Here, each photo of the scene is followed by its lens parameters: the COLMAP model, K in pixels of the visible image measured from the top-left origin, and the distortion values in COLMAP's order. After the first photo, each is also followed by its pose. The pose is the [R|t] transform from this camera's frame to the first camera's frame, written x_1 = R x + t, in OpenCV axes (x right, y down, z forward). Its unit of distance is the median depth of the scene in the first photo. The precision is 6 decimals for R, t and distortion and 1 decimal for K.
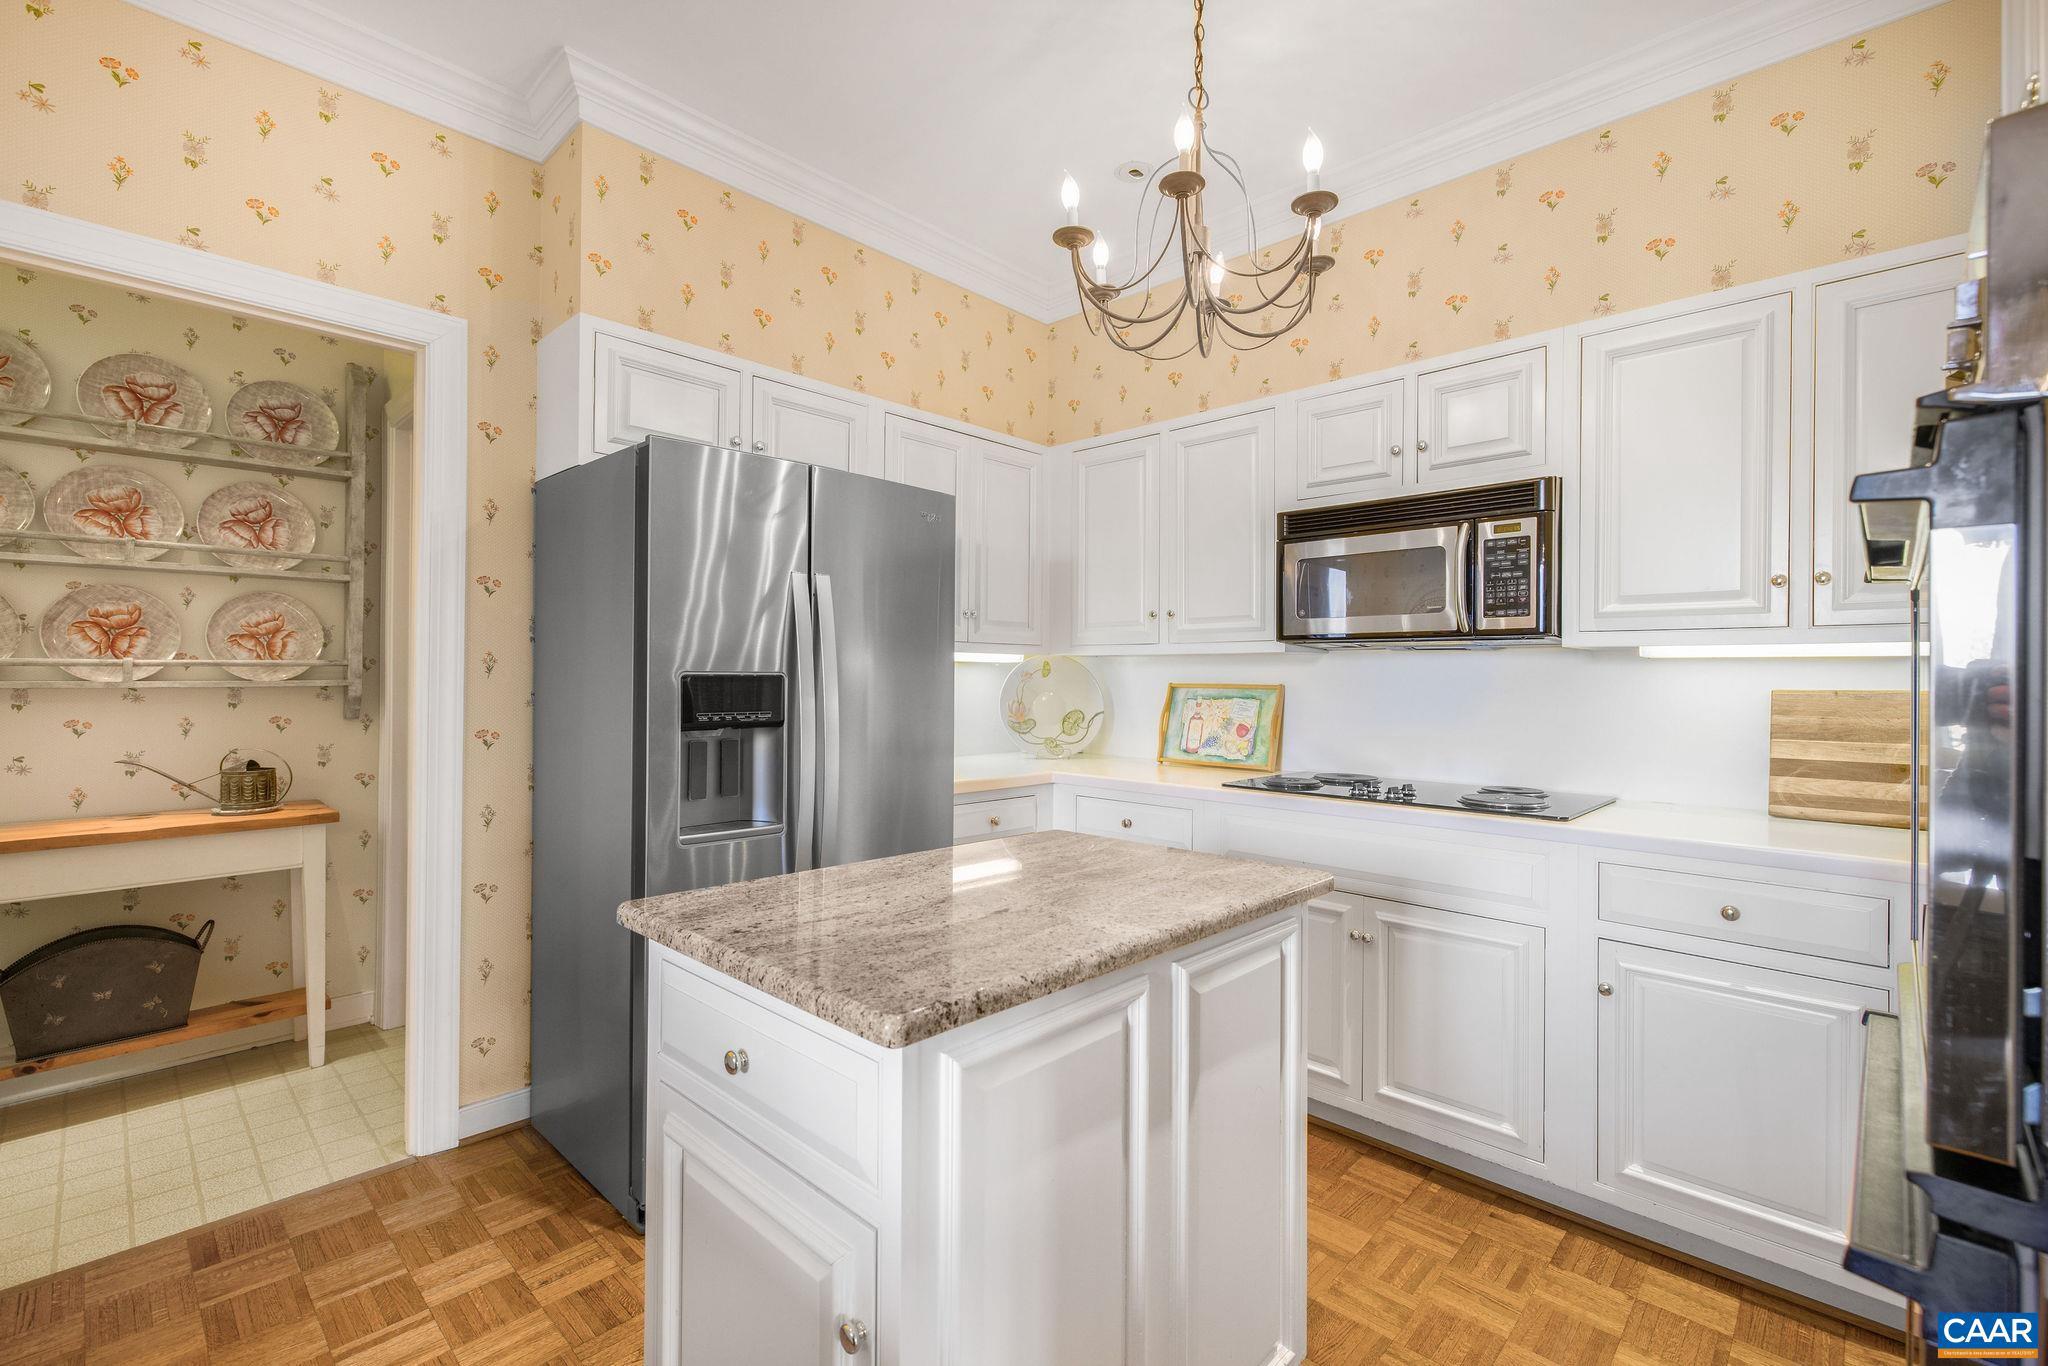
lens RADIAL K [[891.5, 0, 1015.6], [0, 891.5, 669.2], [0, 0, 1]] dist [-0.003287, 0.000721]
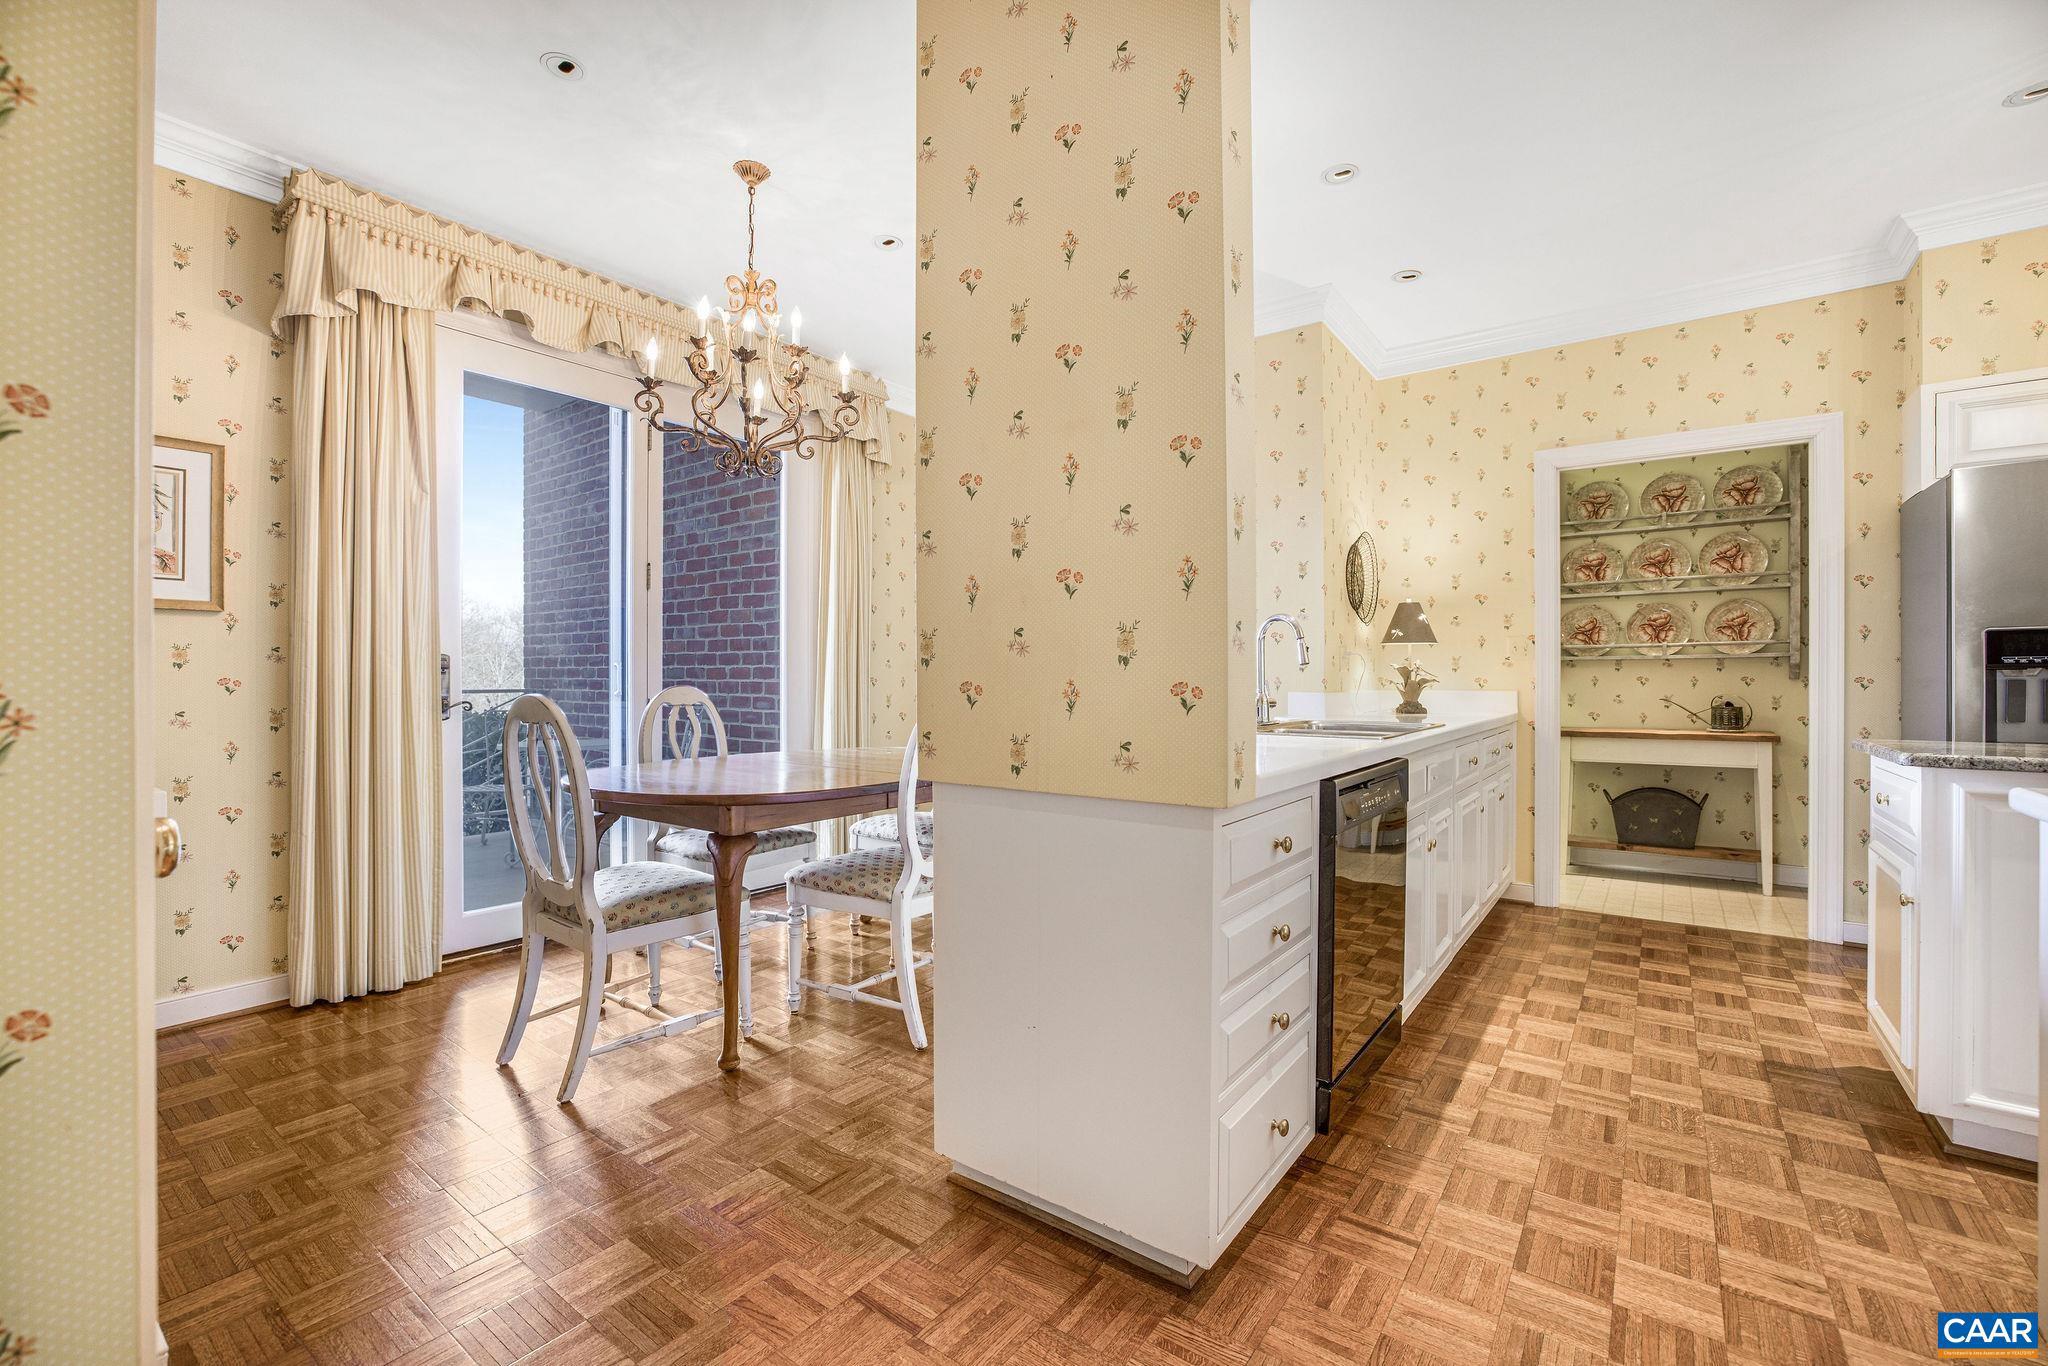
lens RADIAL K [[842.0, 0, 1076.3], [0, 842.0, 682.2], [0, 0, 1]] dist [-0.012304, 0.001920]
pose [[0.156647, 0.002322, -0.987652, 0.492896], [0.013338, 0.999901, 0.004466, 0.043372], [0.987565, -0.013873, 0.156601, -0.447162]]
